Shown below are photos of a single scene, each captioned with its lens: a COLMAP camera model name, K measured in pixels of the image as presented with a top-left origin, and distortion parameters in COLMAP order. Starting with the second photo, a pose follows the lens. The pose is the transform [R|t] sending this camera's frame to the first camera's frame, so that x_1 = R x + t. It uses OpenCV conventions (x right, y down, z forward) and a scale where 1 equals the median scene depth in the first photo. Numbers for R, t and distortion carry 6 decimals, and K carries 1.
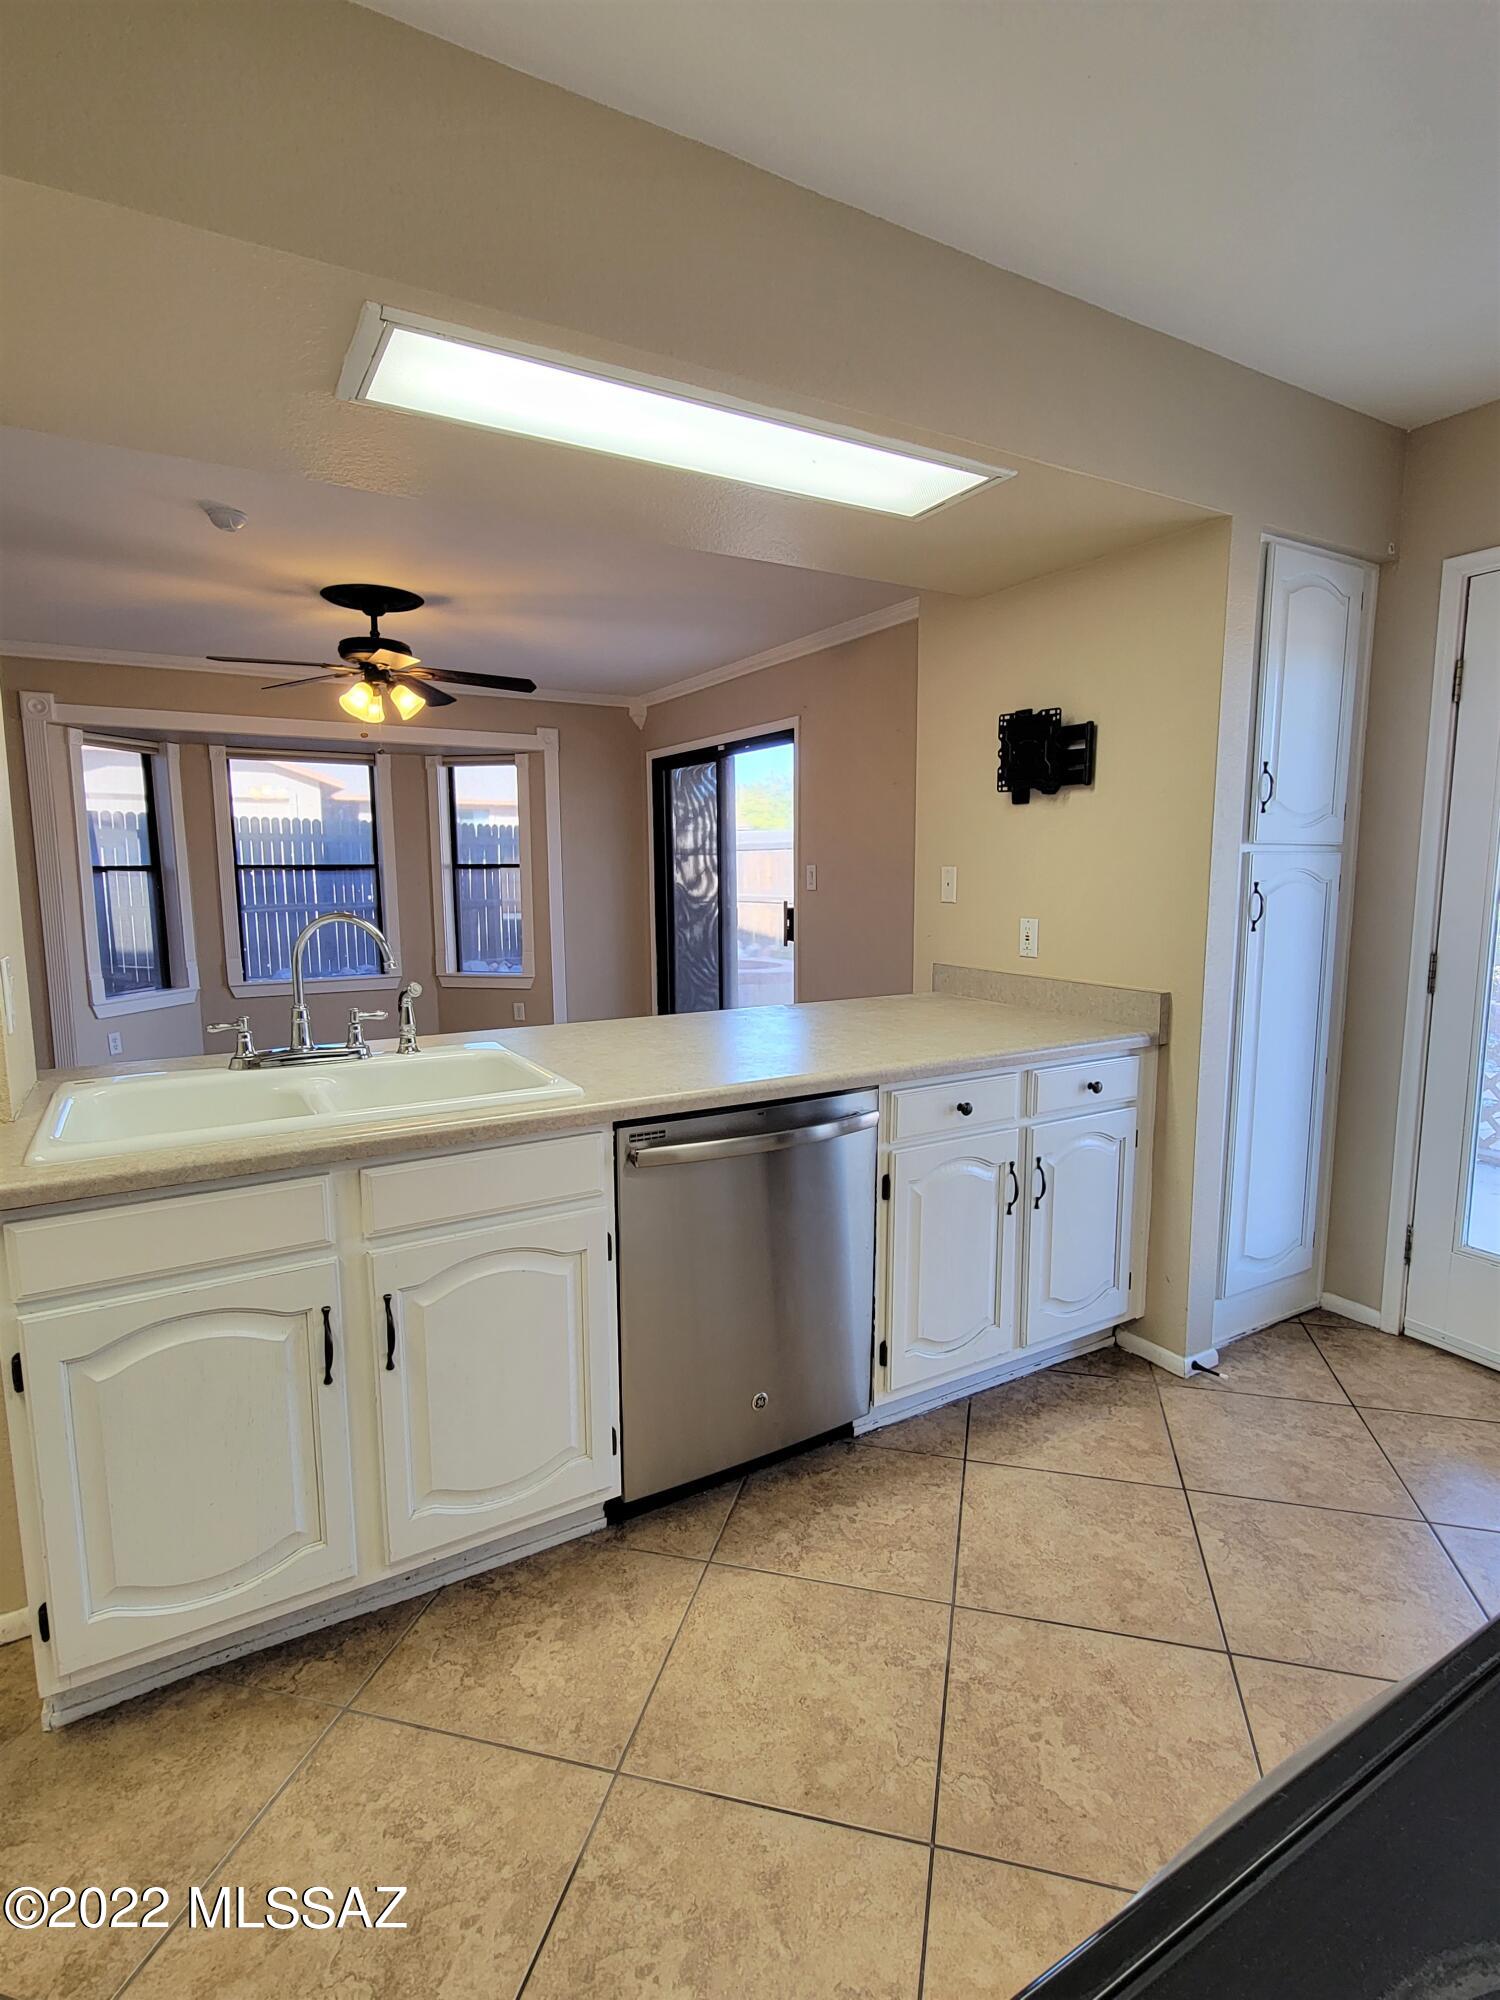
lens RADIAL K [[1001.0, 0, 759.2], [0, 1001.0, 996.3], [0, 0, 1]] dist [0.001048, -0.001374]
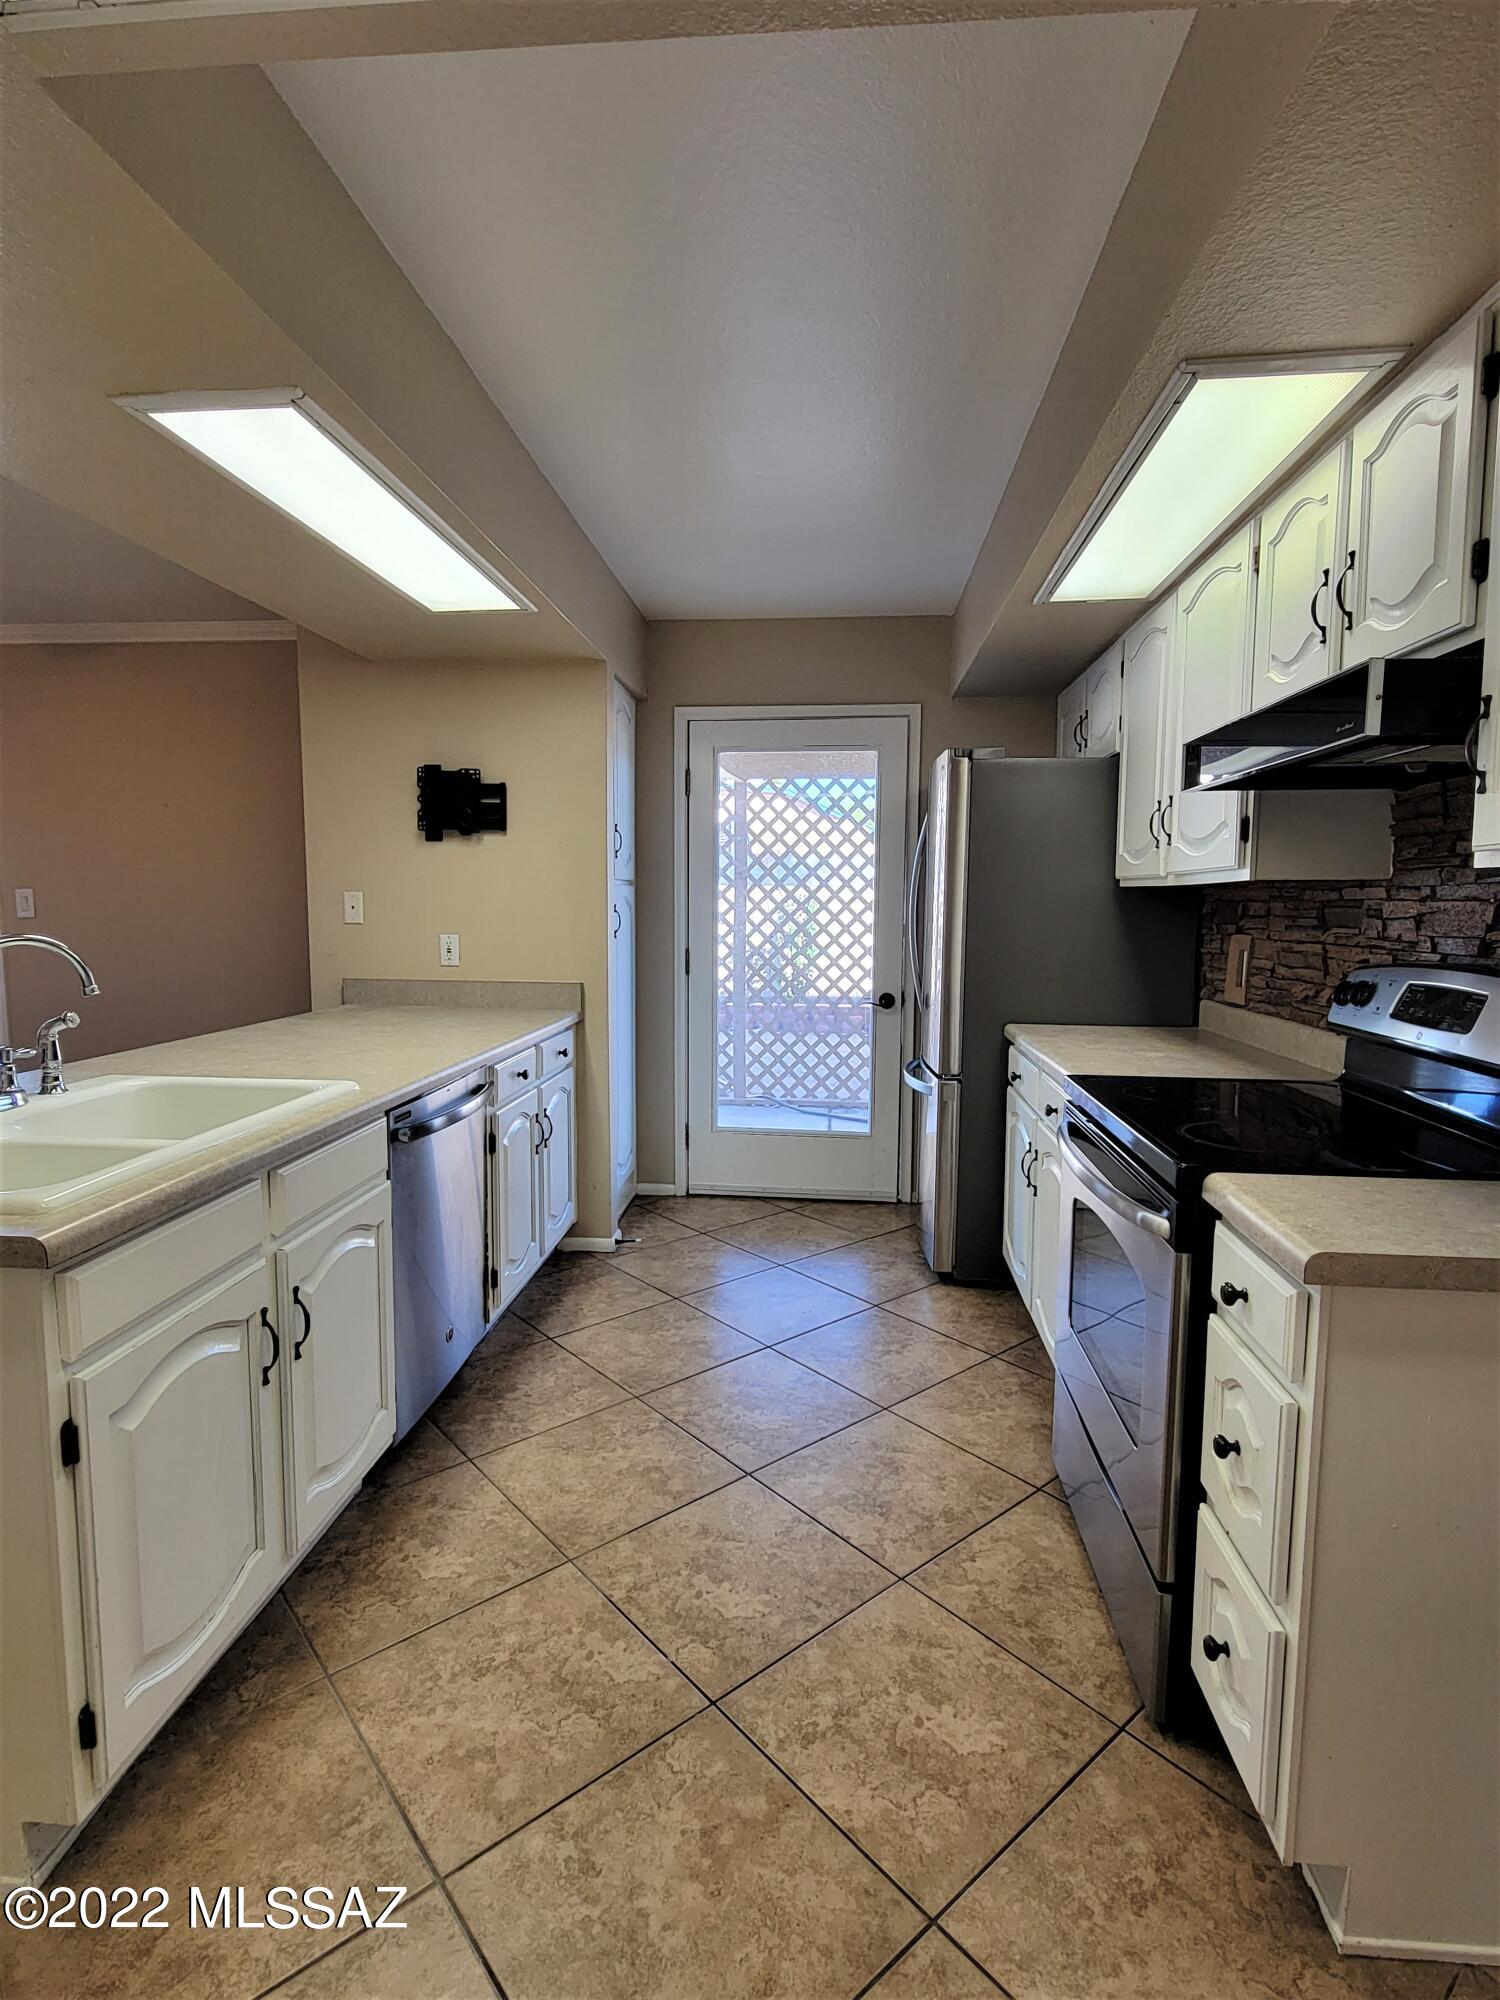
lens RADIAL K [[1001.0, 0, 759.2], [0, 1001.0, 996.3], [0, 0, 1]] dist [0.001048, -0.001374]
pose [[0.577631, -0.071836, 0.813131, -0.515370], [0.096985, 0.995104, 0.019016, 0.011114], [-0.810516, 0.067877, 0.581770, -0.018565]]
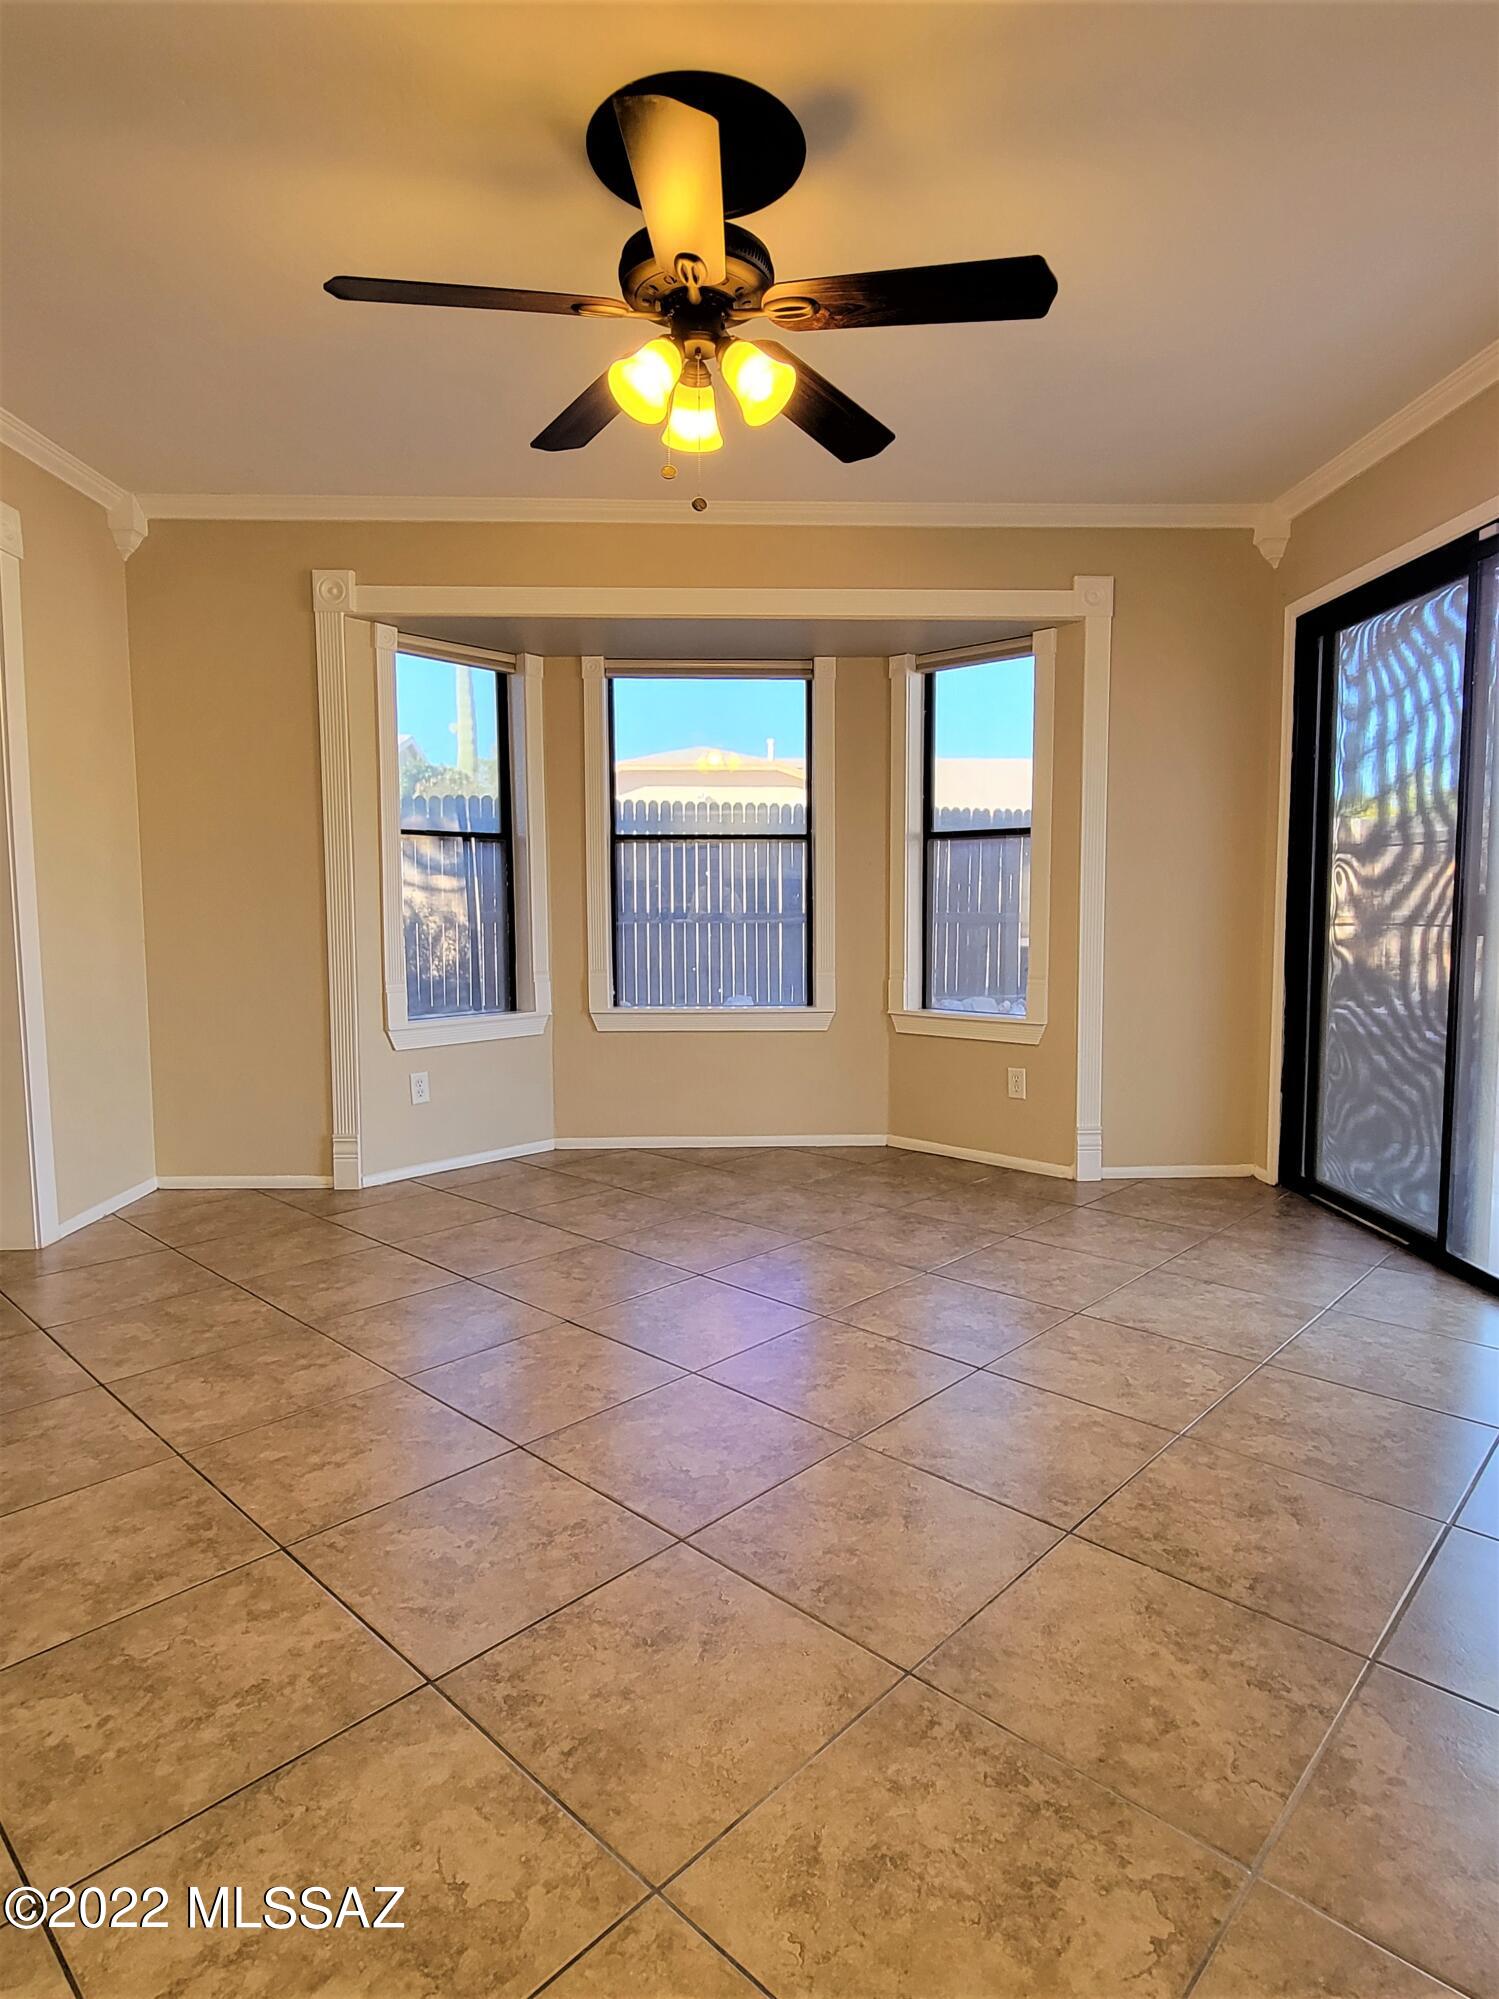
lens RADIAL K [[1110.9, 0, 761.5], [0, 1110.9, 992.2], [0, 0, 1]] dist [0.000820, -0.001768]
pose [[0.877811, 0.042465, -0.477121, -0.154274], [-0.064154, 0.997511, -0.029249, -0.020162], [0.474692, 0.056284, 0.878351, 0.854478]]
